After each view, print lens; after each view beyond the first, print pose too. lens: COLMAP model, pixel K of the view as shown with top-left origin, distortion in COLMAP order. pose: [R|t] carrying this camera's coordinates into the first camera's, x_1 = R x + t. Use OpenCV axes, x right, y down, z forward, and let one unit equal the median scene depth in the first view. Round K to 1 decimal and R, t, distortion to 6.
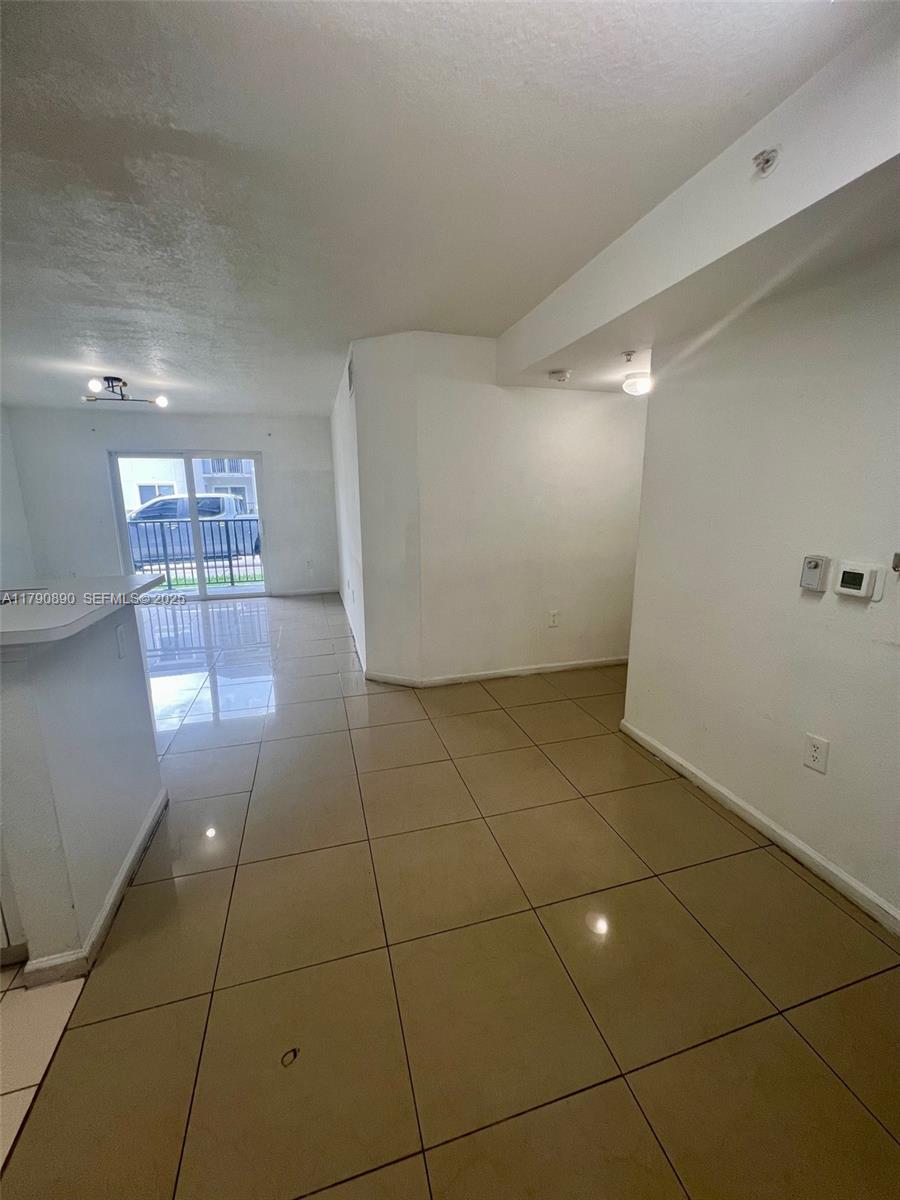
lens RADIAL K [[482.9, 0, 451.4], [0, 482.9, 596.7], [0, 0, 1]] dist [-0.001420, 0.000174]
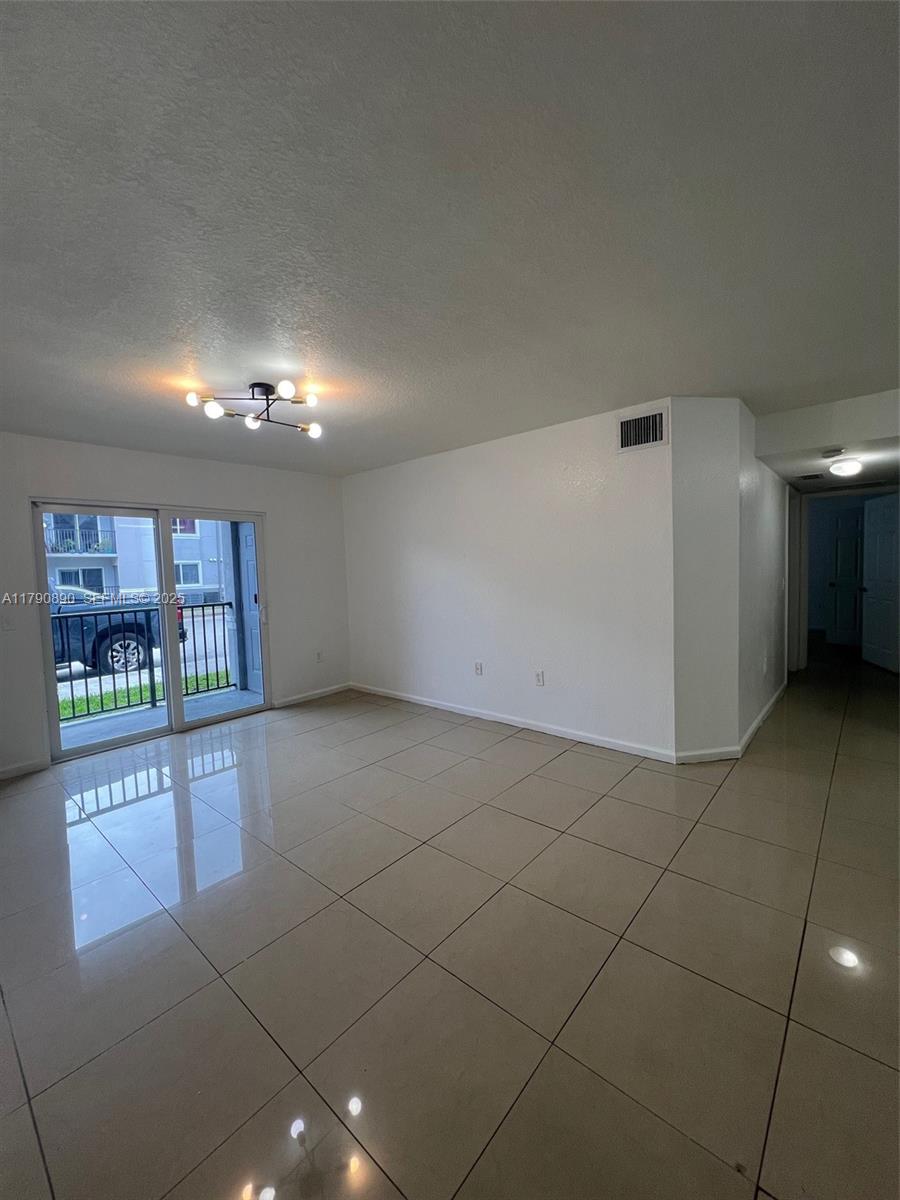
lens RADIAL K [[482.9, 0, 451.4], [0, 482.9, 596.7], [0, 0, 1]] dist [-0.001420, 0.000174]
pose [[0.843474, -0.050009, 0.534837, -0.598669], [0.135823, 0.983159, -0.122274, -0.046462], [-0.519714, 0.175779, 0.836061, 0.270312]]
